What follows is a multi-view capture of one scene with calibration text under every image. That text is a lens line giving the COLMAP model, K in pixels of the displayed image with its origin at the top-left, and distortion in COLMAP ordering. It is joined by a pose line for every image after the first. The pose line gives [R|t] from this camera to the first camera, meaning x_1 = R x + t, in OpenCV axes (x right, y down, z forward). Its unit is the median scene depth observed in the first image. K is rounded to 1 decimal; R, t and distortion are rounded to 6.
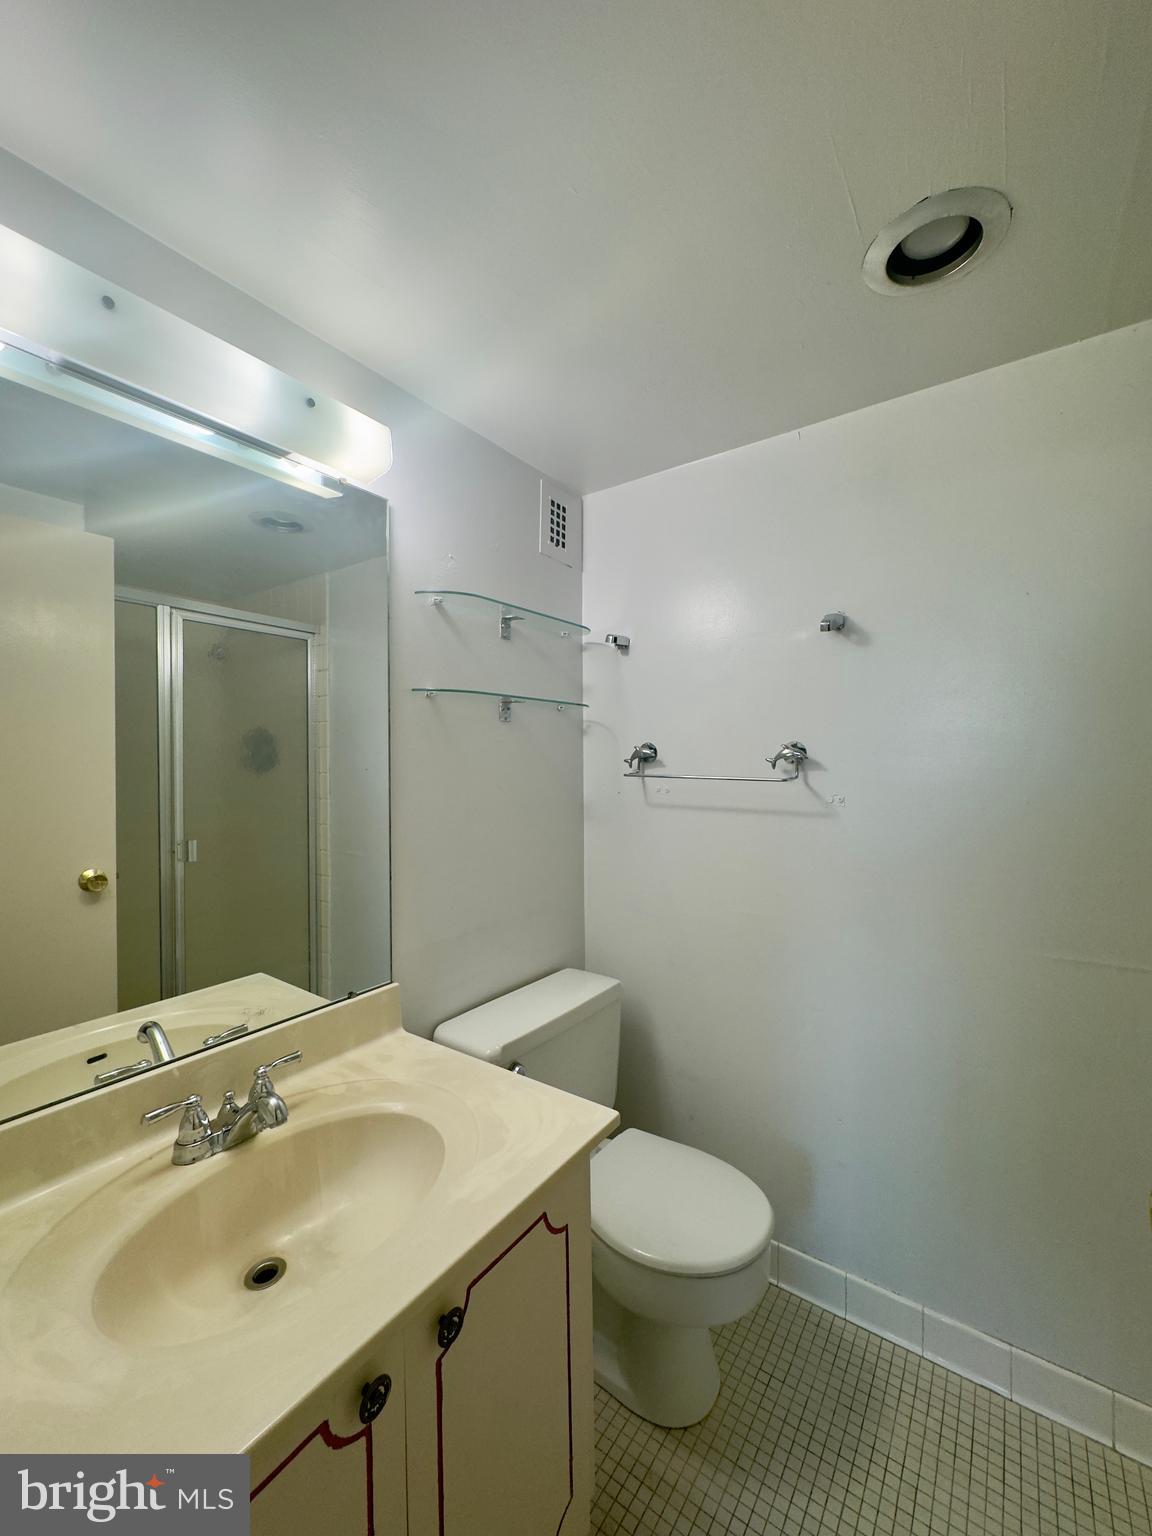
lens RADIAL K [[610.7, 0, 576.7], [0, 610.7, 764.0], [0, 0, 1]] dist [-0.001786, 0.000225]
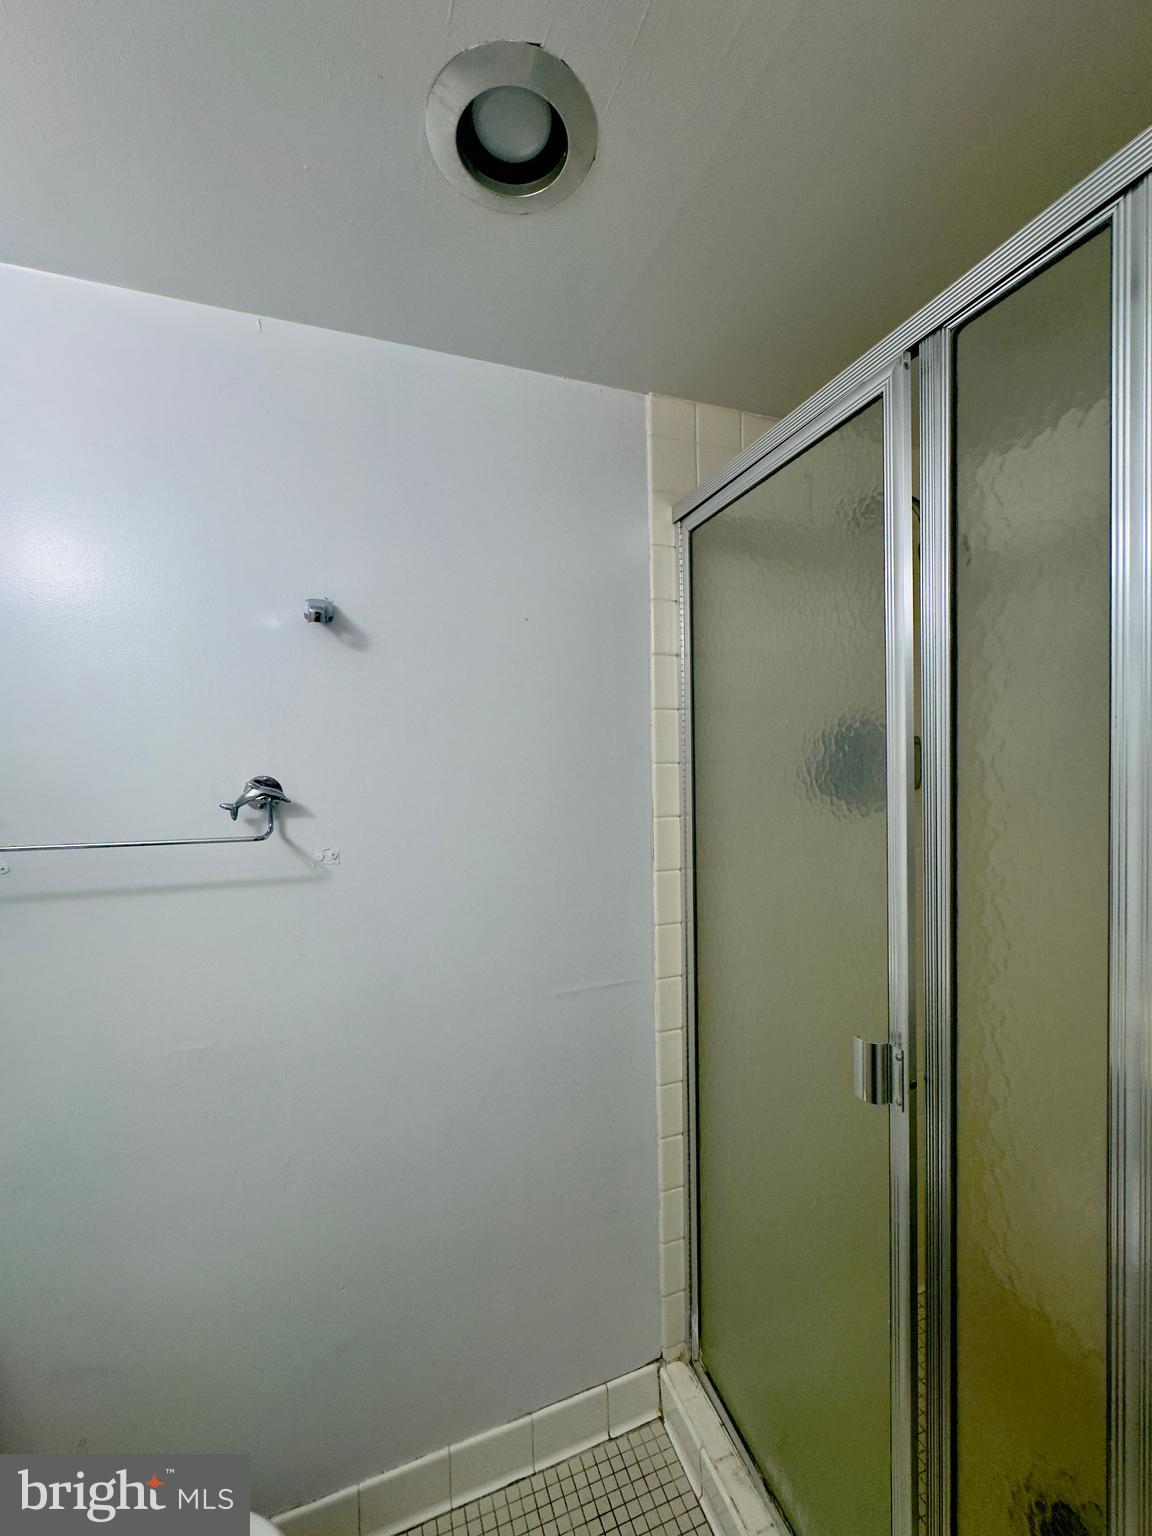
lens RADIAL K [[610.7, 0, 579.5], [0, 610.7, 765.2], [0, 0, 1]] dist [-0.001786, 0.000225]
pose [[0.566563, -0.019763, 0.823781, -0.002397], [0.020437, 0.999742, 0.009929, -0.050008], [-0.823765, 0.011211, 0.566821, 0.333267]]
